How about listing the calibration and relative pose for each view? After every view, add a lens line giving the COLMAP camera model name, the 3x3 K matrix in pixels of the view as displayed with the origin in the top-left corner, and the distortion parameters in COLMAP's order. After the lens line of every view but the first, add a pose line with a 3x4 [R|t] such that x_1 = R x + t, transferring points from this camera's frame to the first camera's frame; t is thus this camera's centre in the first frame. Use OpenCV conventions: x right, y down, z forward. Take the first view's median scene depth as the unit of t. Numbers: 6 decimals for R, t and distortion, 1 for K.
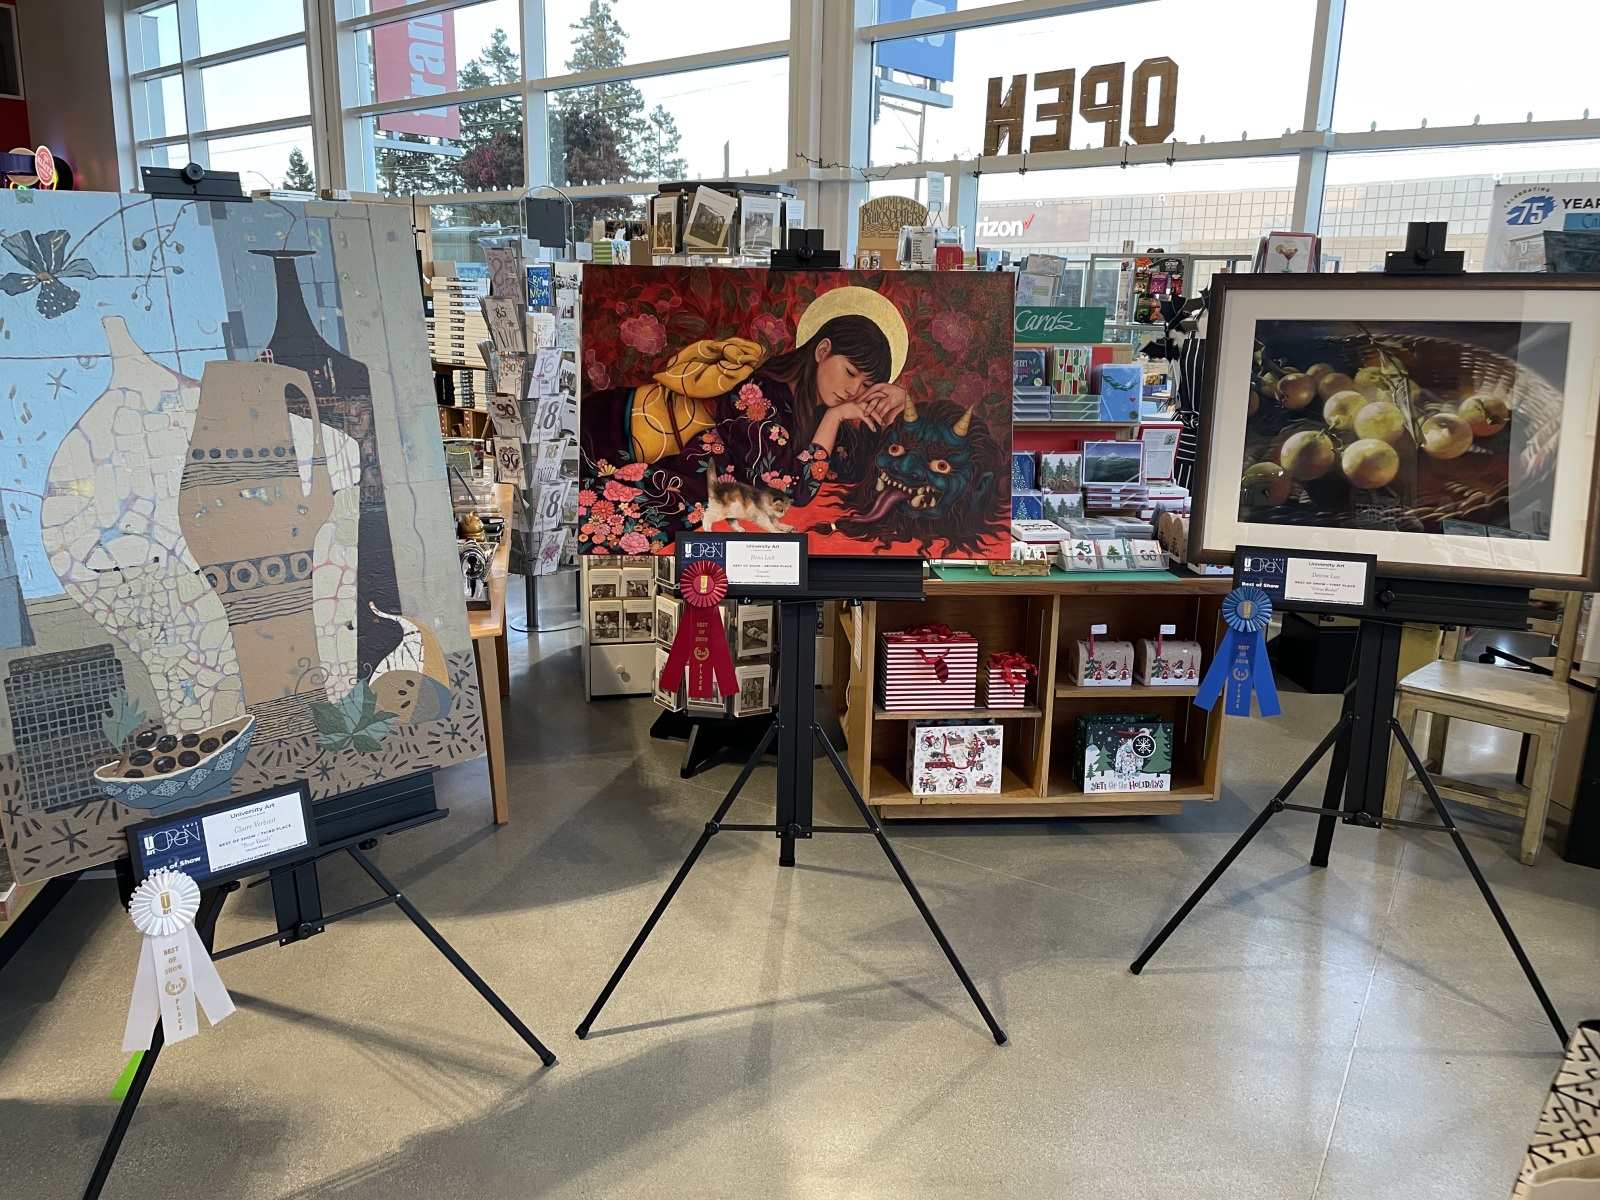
lens RADIAL K [[1209.4, 0, 796.8], [0, 1209.4, 586.6], [0, 0, 1]] dist [0.090504, -0.120749]
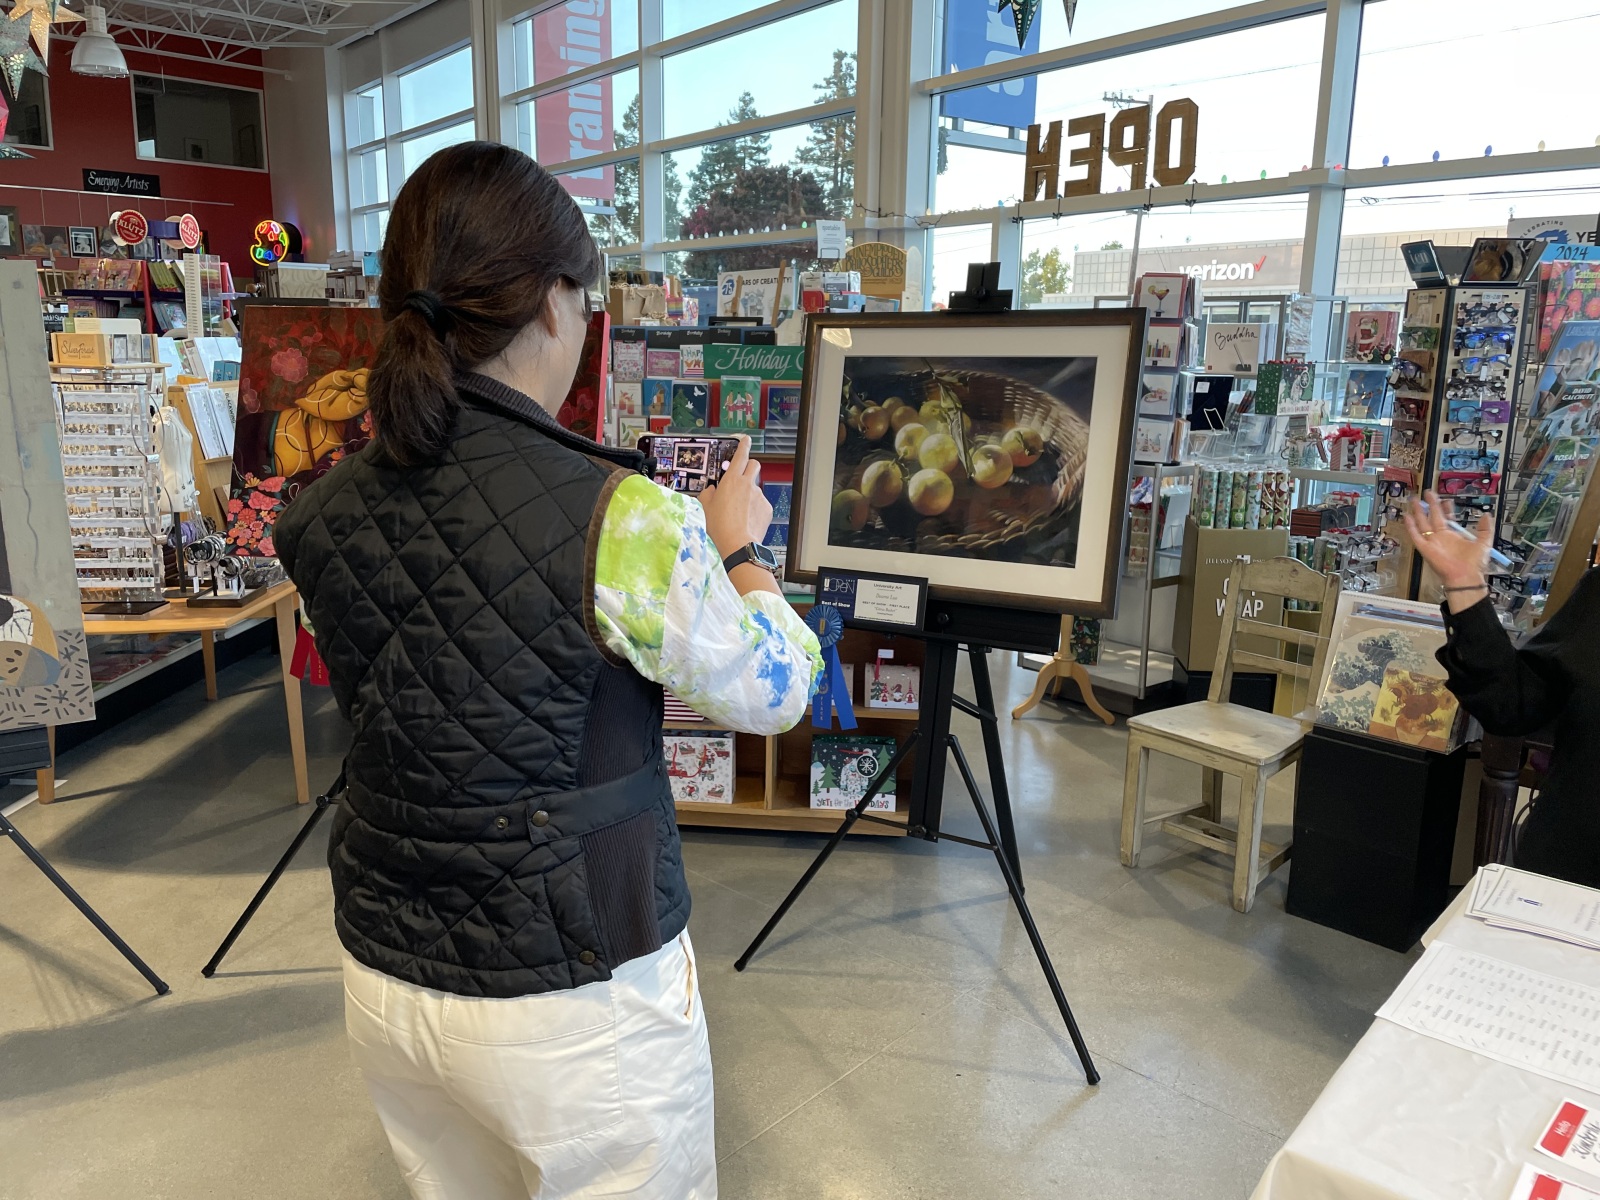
lens RADIAL K [[1209.4, 0, 796.8], [0, 1209.4, 586.6], [0, 0, 1]] dist [0.090504, -0.120749]
pose [[0.981827, 0.032978, -0.186889, 0.542792], [-0.039917, 0.998642, -0.033486, 0.020066], [0.185530, 0.040338, 0.981810, -0.038628]]
